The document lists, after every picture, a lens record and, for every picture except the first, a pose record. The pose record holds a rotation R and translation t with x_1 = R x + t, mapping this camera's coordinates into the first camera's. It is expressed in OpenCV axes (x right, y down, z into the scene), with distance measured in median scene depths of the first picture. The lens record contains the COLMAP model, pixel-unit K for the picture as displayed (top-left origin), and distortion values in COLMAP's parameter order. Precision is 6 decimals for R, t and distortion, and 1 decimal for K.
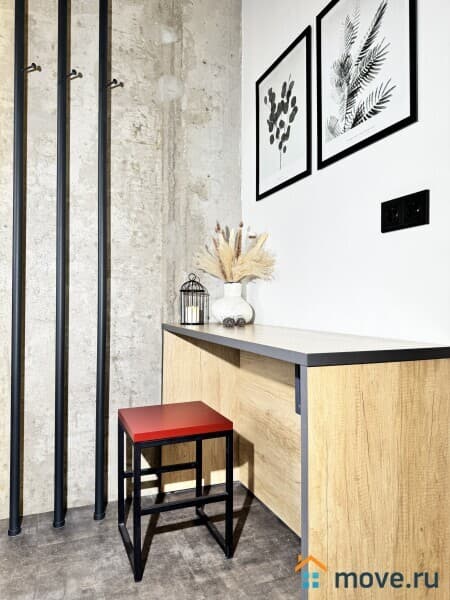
lens RADIAL K [[425.9, 0, 225.0], [0, 425.9, 300.0], [0, 0, 1]] dist [0.054417, -0.071003]
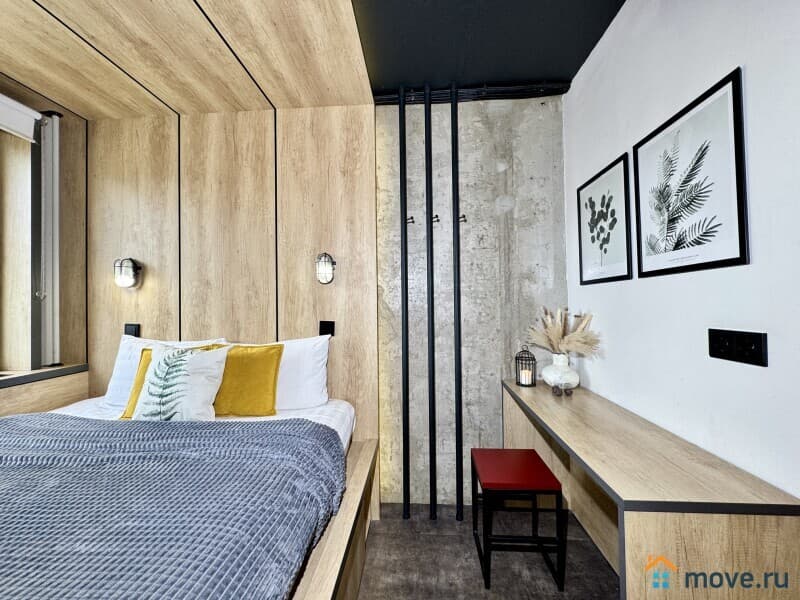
lens RADIAL K [[319.9, 0, 400.0], [0, 319.9, 300.0], [0, 0, 1]] dist [-0.000921, 0.000120]
pose [[0.896102, -0.022497, -0.443277, 0.017158], [0.019663, 0.999746, -0.010989, -0.197481], [0.443412, 0.001131, 0.896317, -0.042199]]
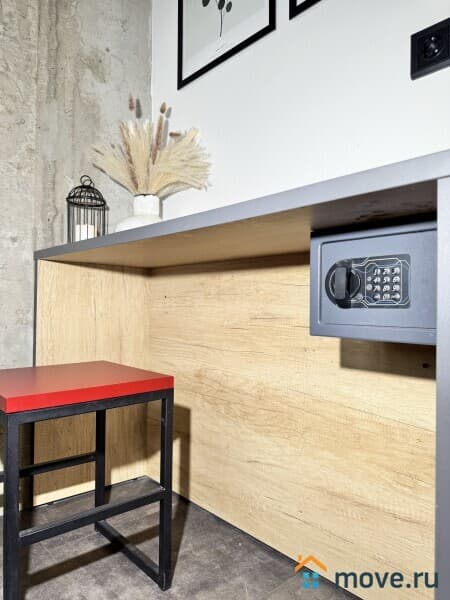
lens RADIAL K [[433.1, 0, 225.0], [0, 433.1, 300.0], [0, 0, 1]] dist [0.001030, -0.006362]
pose [[0.943488, 0.010494, 0.331239, -0.095108], [-0.010149, 0.999945, -0.002773, 0.133840], [-0.331250, -0.000745, 0.943543, 0.284127]]
